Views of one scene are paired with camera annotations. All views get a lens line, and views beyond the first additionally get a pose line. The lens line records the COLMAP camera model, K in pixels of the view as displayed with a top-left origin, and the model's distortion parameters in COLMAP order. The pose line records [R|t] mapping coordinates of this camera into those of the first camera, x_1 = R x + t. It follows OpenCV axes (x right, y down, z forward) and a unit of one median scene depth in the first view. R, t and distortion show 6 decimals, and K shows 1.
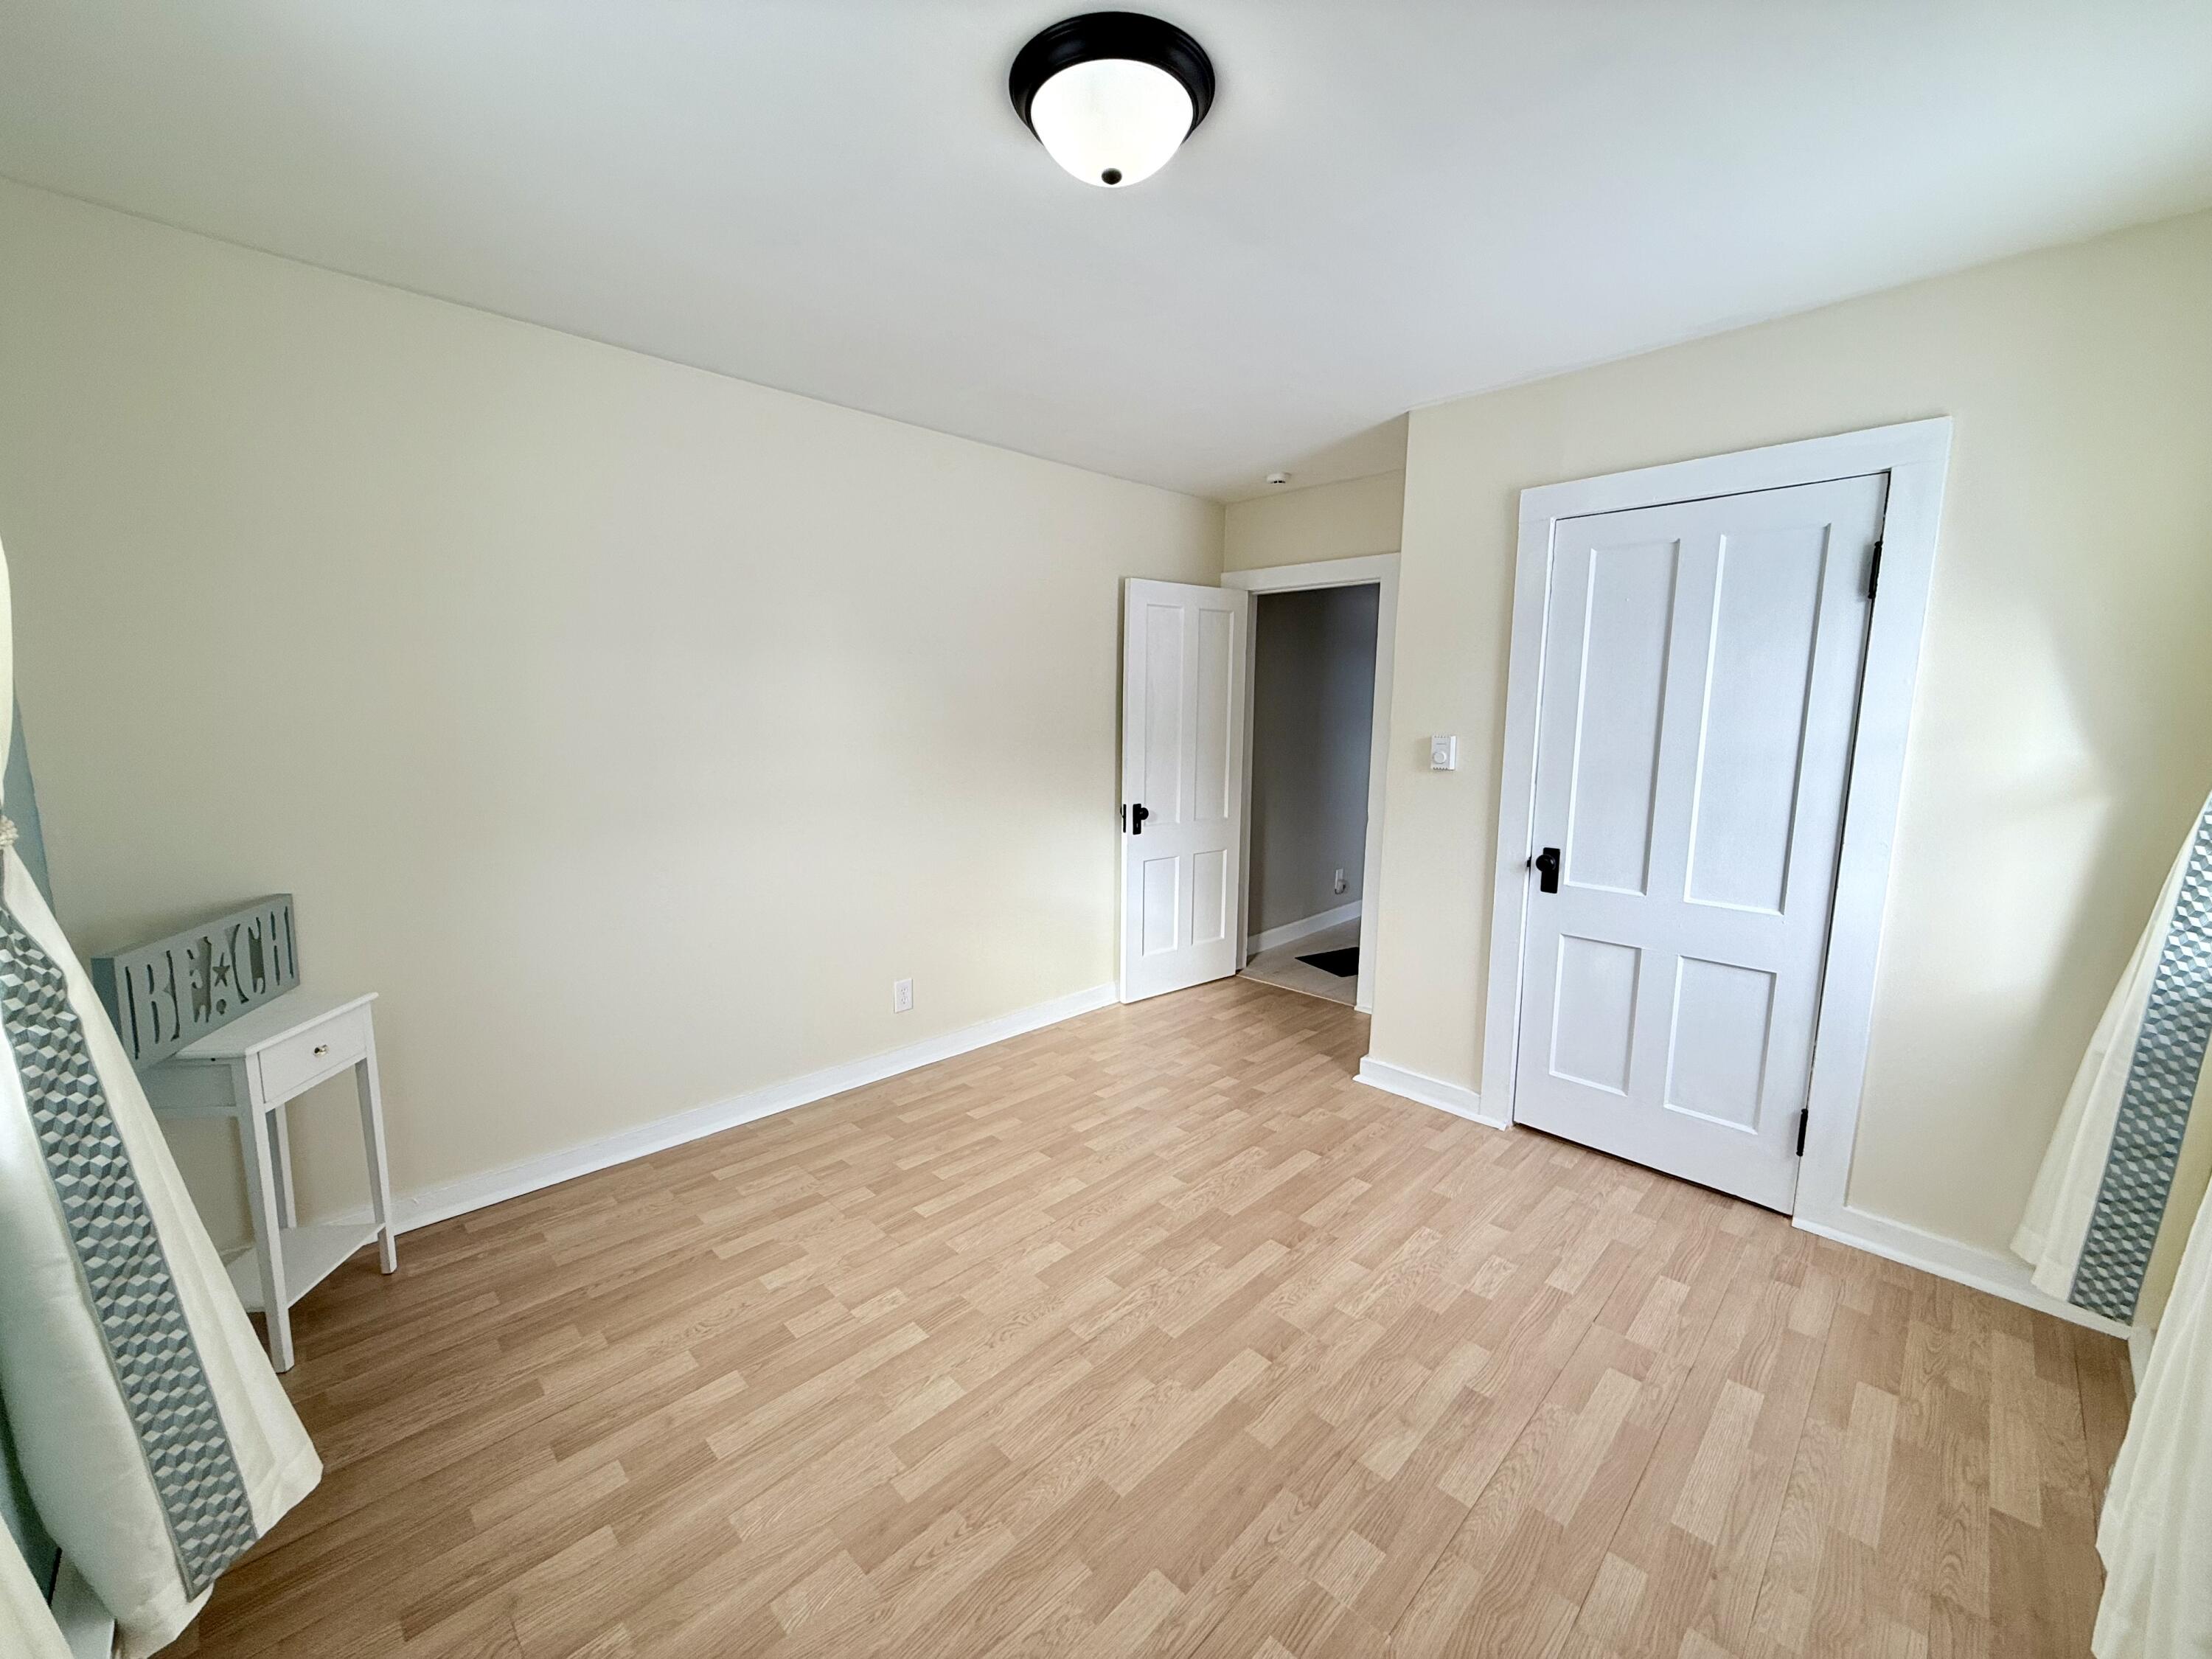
lens RADIAL K [[885.8, 0, 1100.5], [0, 885.8, 825.8], [0, 0, 1]] dist [-0.000231, -0.000070]
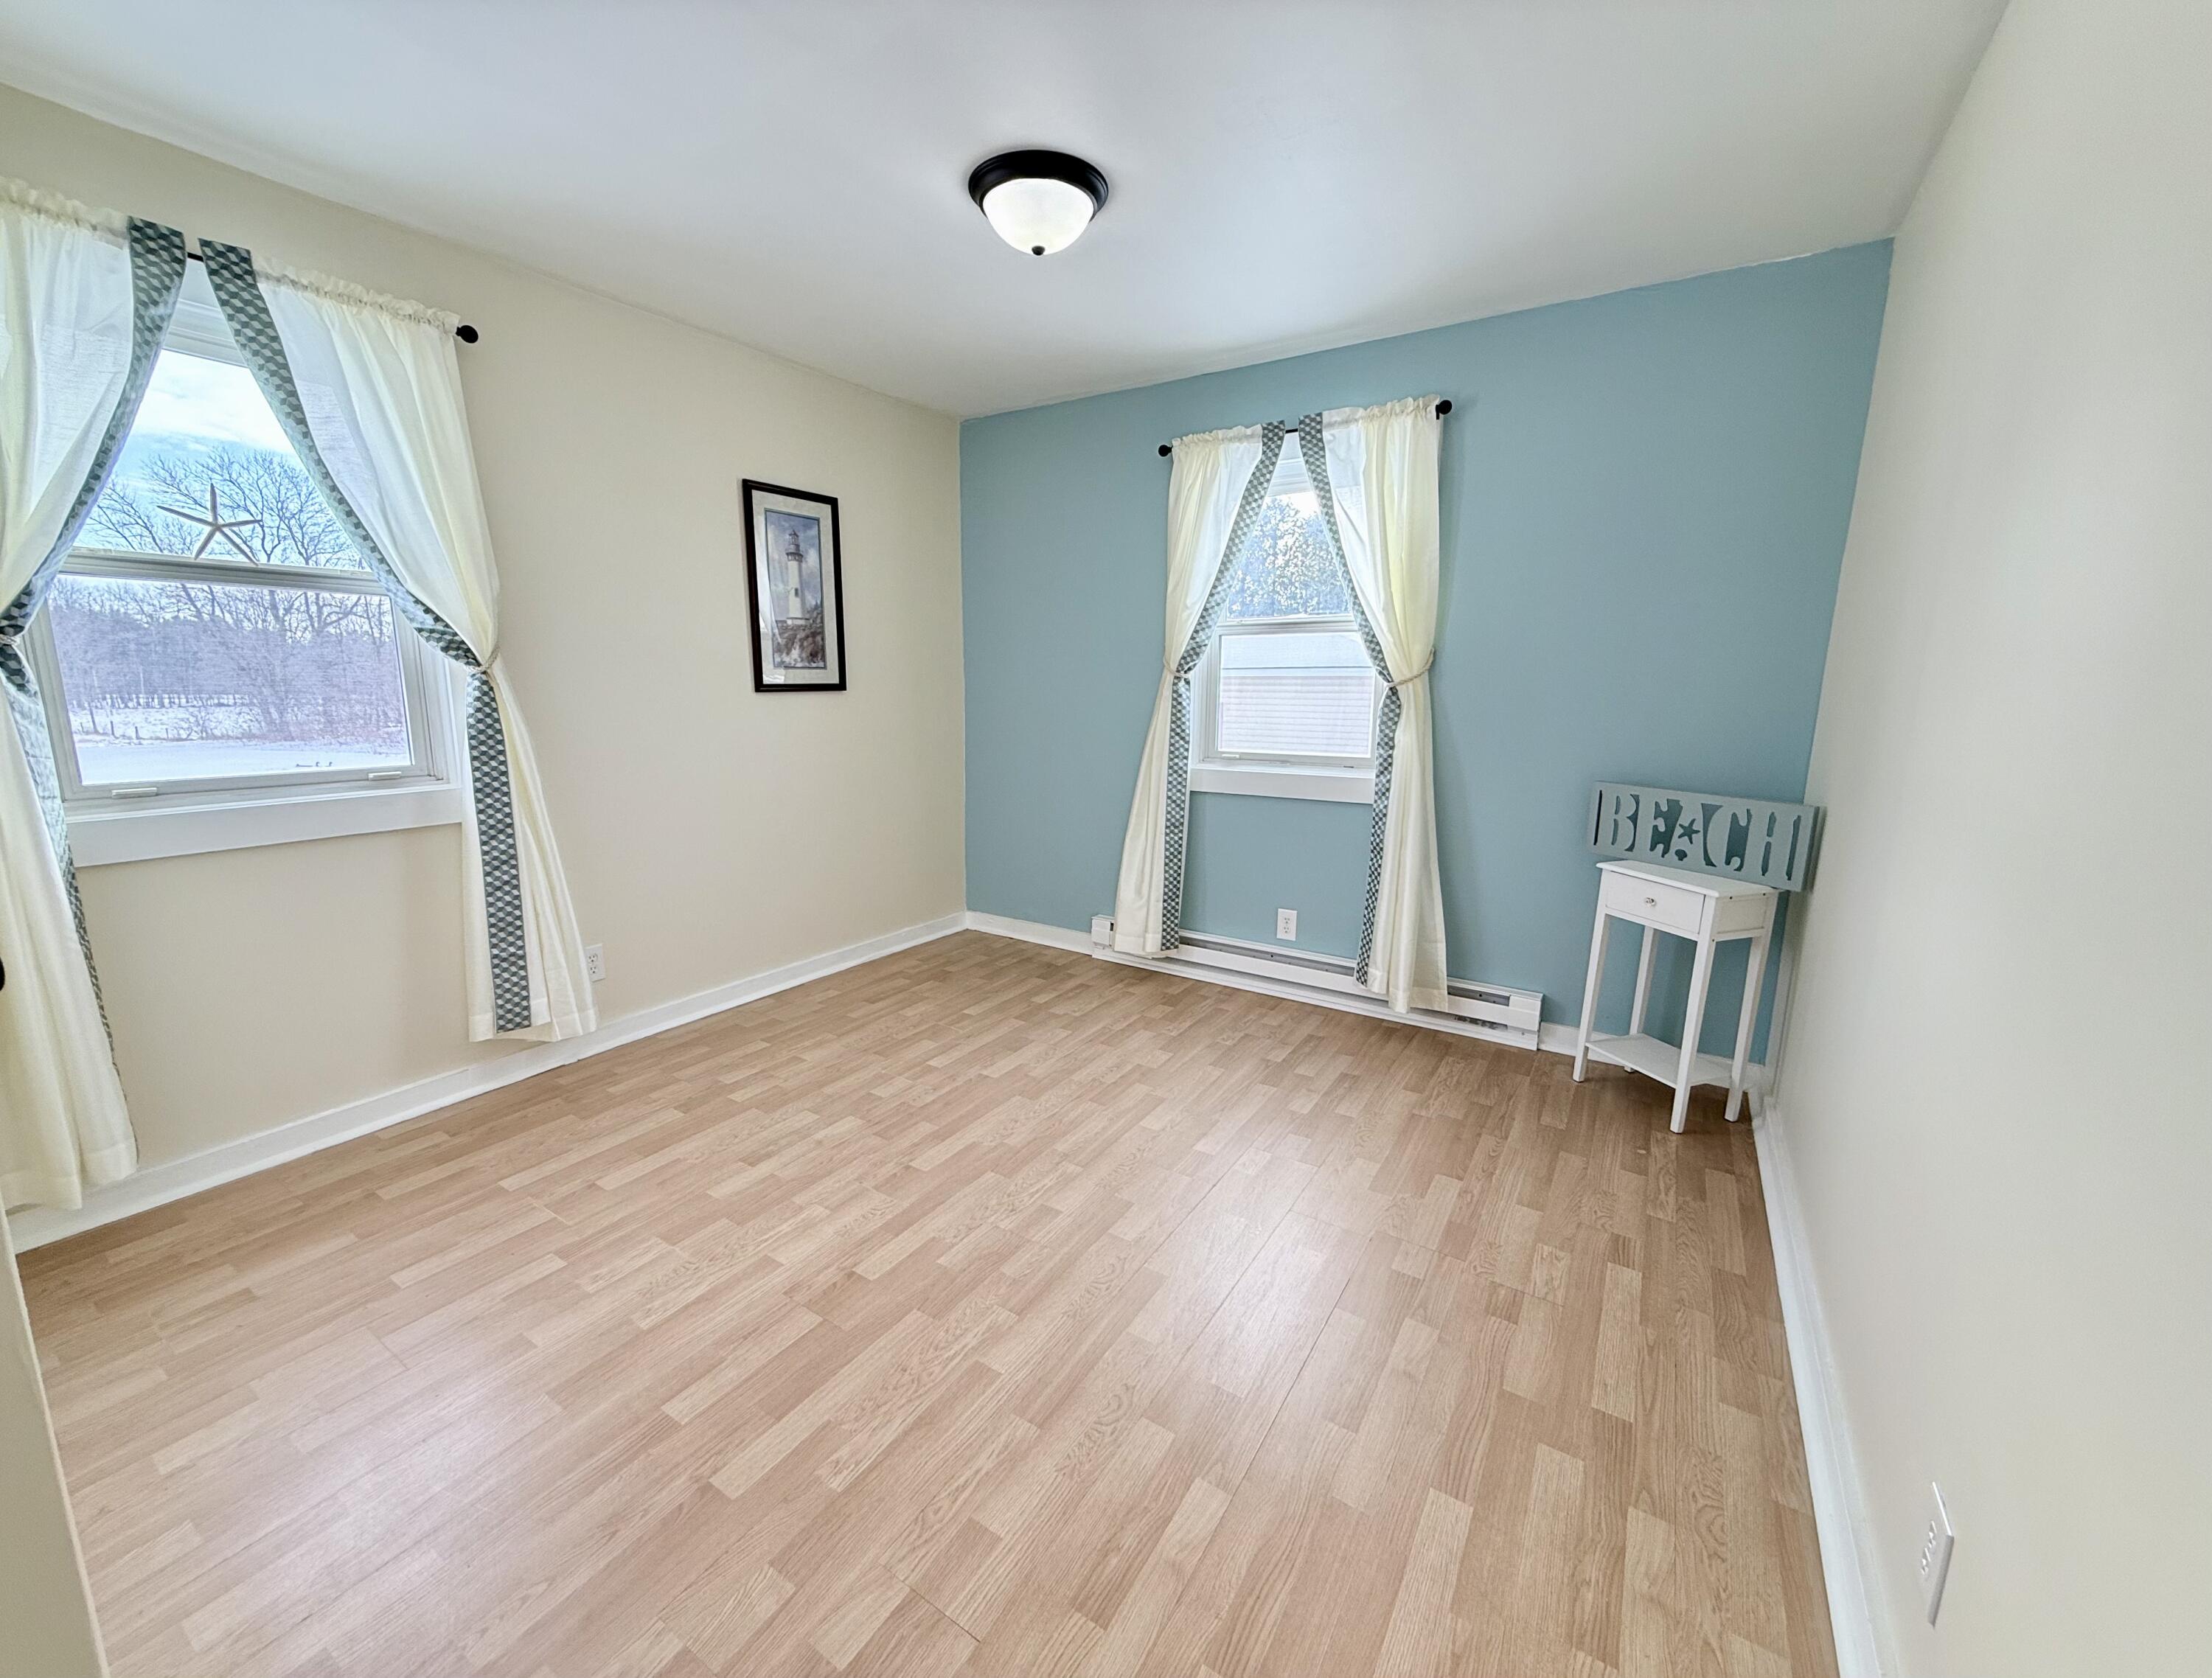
lens RADIAL K [[907.5, 0, 1097.7], [0, 907.5, 844.9], [0, 0, 1]] dist [-0.000650, -0.000168]
pose [[-0.975303, 0.024537, -0.219506, 0.193018], [-0.047171, 0.947742, 0.315530, -0.199915], [0.215777, 0.318091, -0.923178, 1.963688]]
